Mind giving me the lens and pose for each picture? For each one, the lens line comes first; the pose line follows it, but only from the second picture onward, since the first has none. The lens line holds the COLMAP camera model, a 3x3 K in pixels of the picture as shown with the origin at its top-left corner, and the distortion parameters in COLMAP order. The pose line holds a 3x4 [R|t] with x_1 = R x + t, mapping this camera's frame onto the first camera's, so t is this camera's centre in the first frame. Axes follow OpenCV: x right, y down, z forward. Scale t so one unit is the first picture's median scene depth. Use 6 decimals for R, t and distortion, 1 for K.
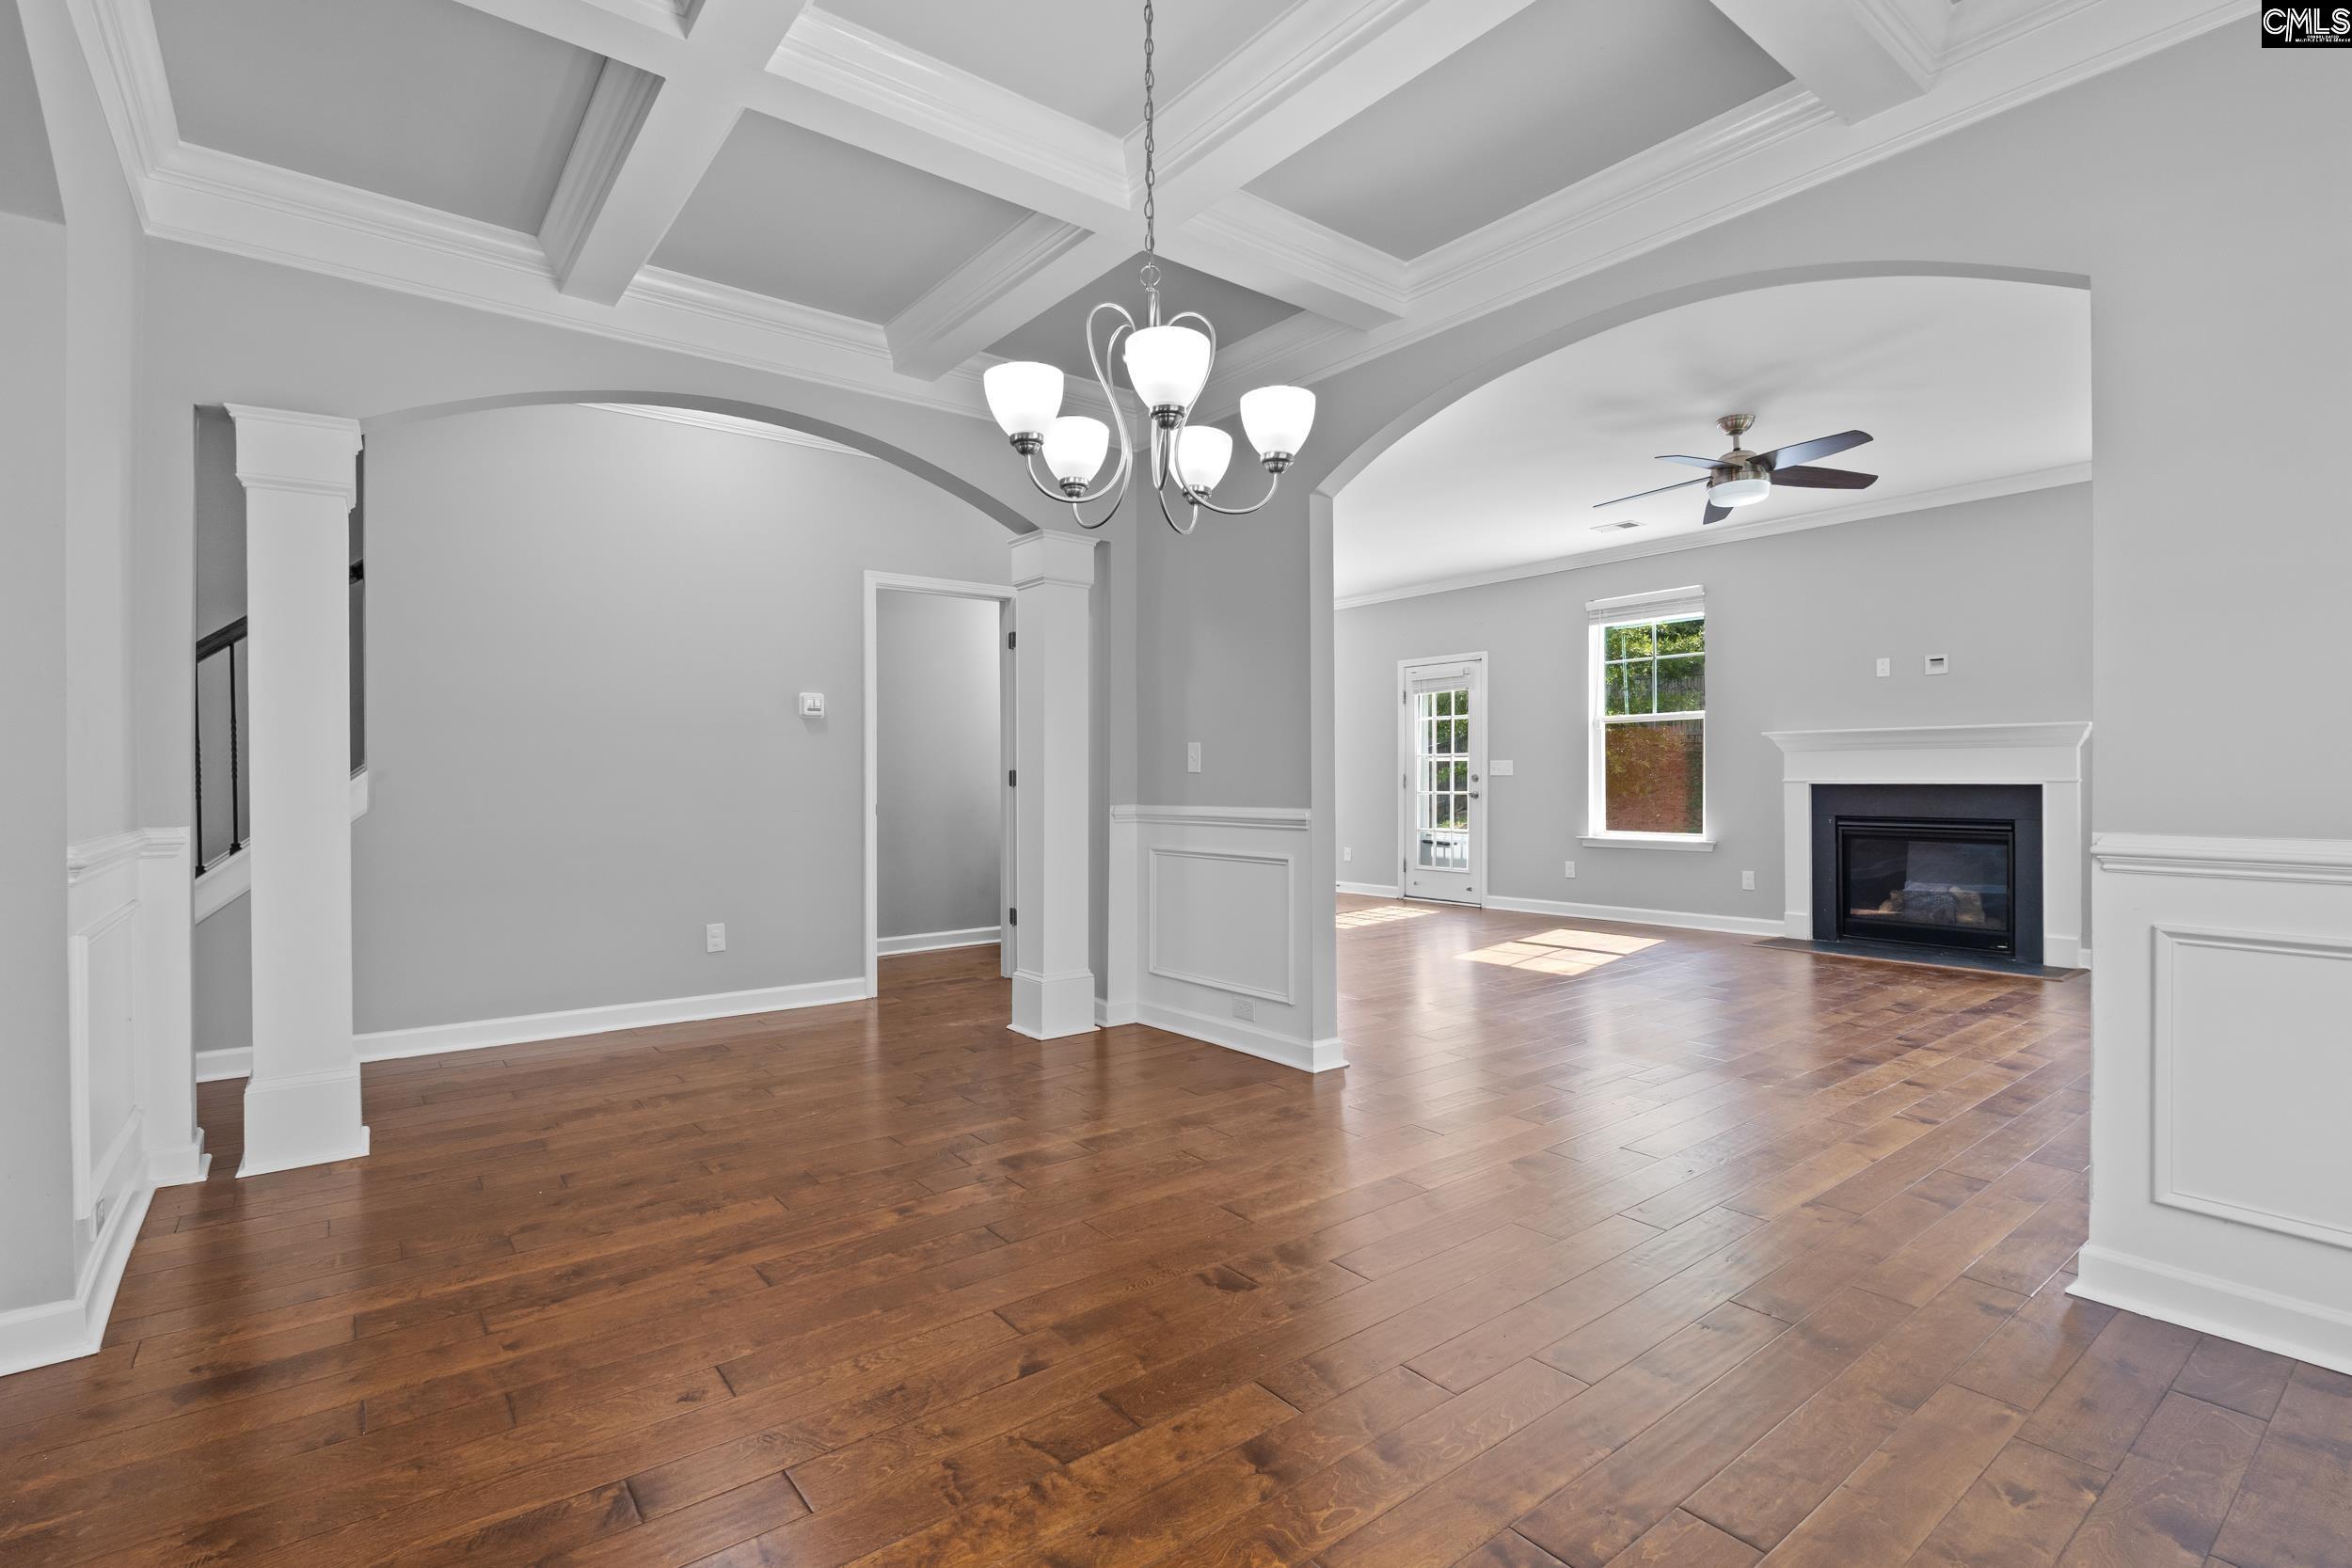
lens RADIAL K [[1078.6, 0, 1175.7], [0, 1078.6, 776.0], [0, 0, 1]] dist [-0.005181, -0.000052]
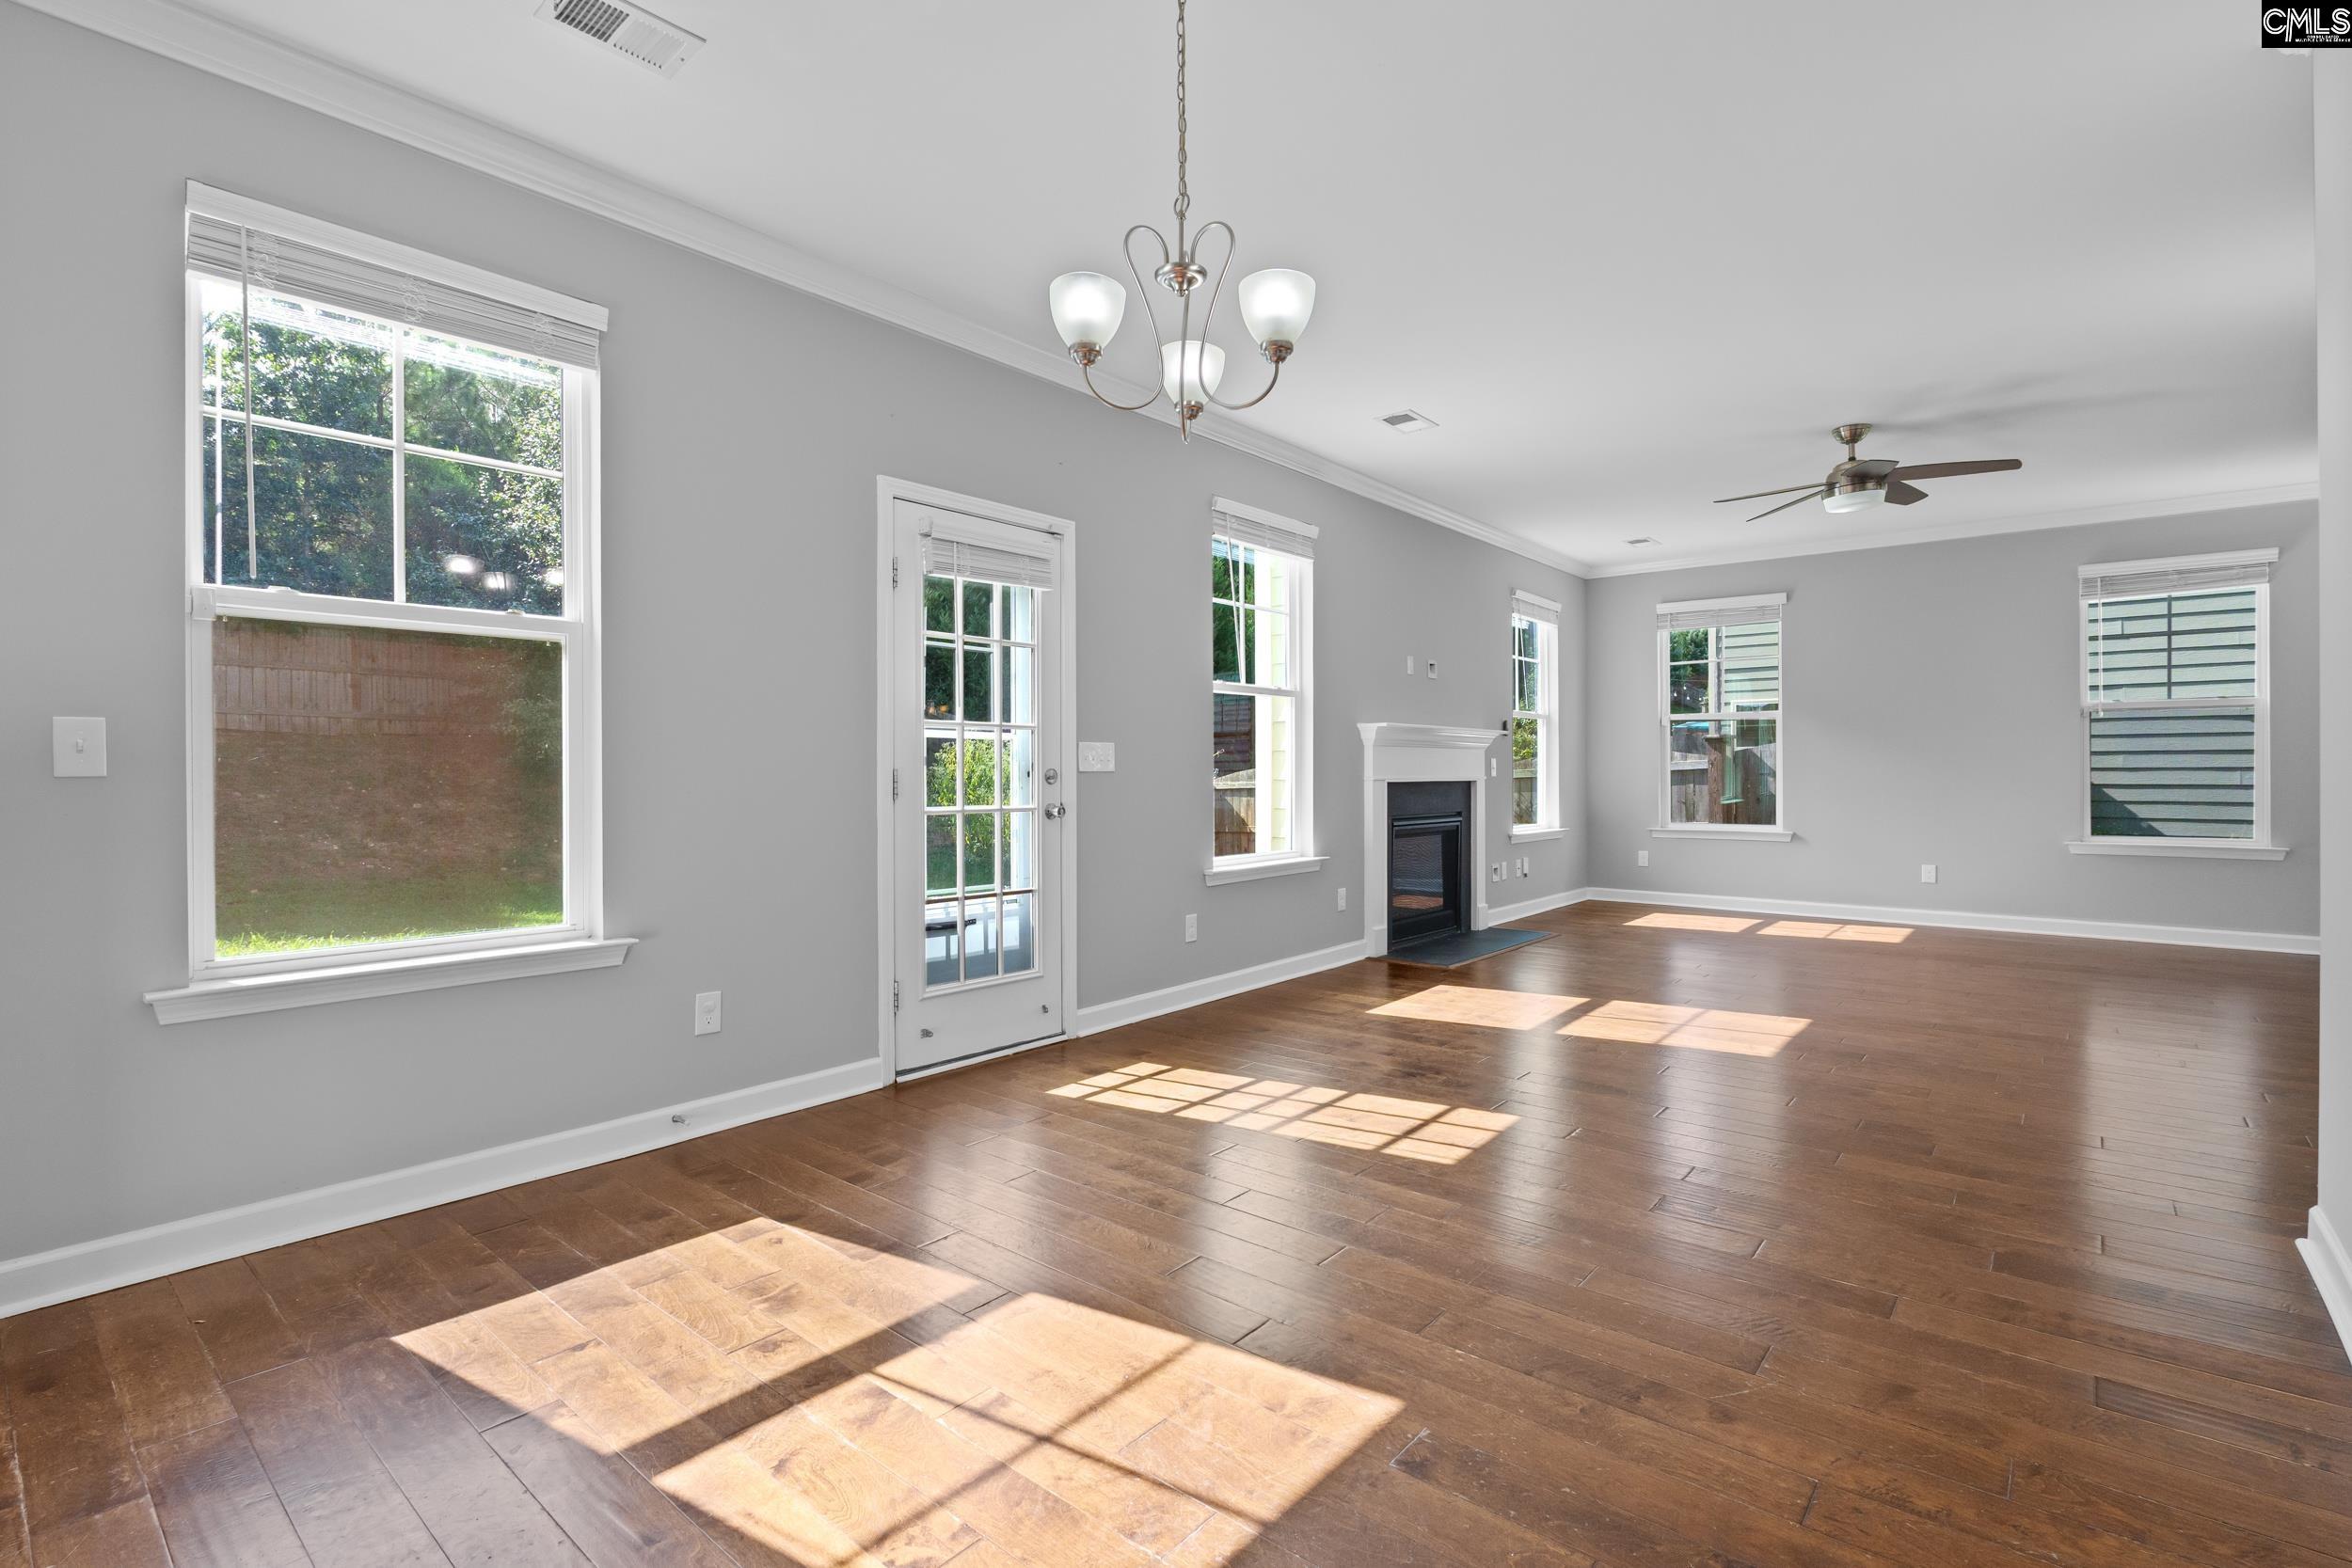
lens RADIAL K [[1078.6, 0, 1170.2], [0, 1078.6, 775.2], [0, 0, 1]] dist [-0.005181, -0.000052]
pose [[-0.203340, 0.005163, 0.979095, -0.208433], [0.003218, 0.999984, -0.004605, 0.004128], [-0.979103, 0.002214, -0.203353, 1.062159]]
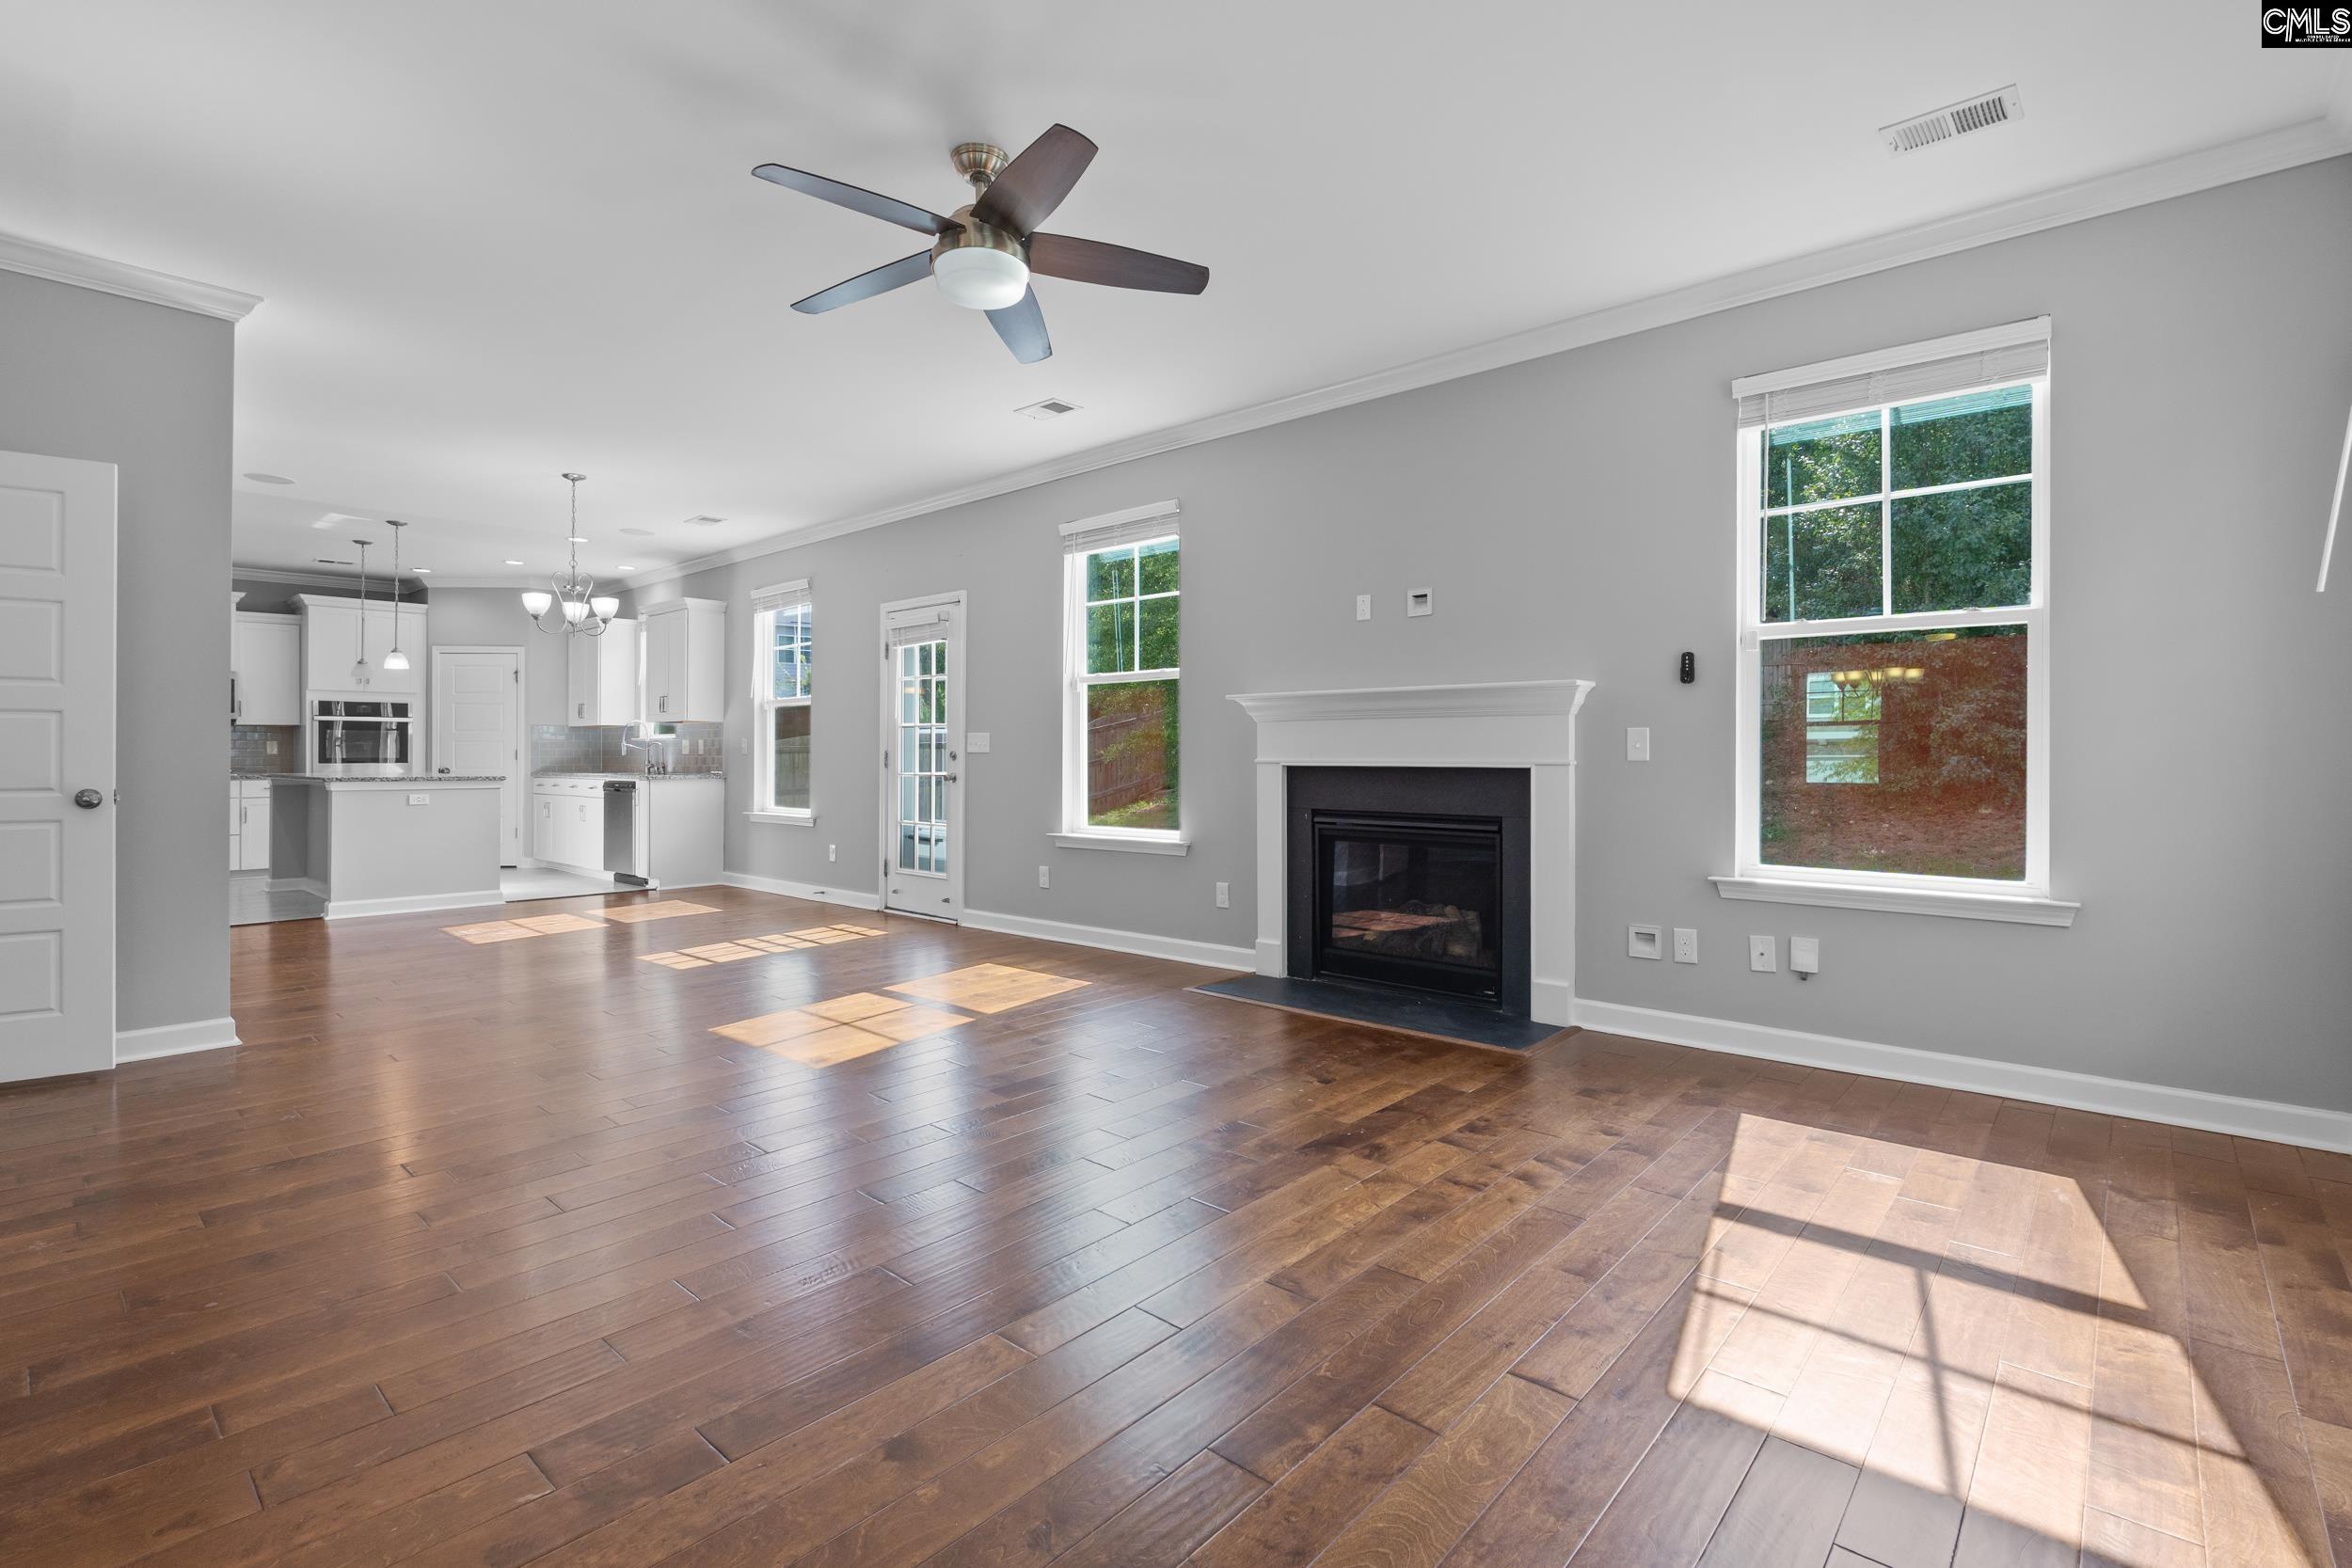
lens RADIAL K [[1078.6, 0, 1148.2], [0, 1078.6, 752.8], [0, 0, 1]] dist [-0.005181, -0.000052]
pose [[0.986097, 0.005715, 0.166071, 0.291685], [-0.005690, 0.999984, -0.000631, -0.000286], [-0.166072, -0.000323, 0.986114, 0.223525]]
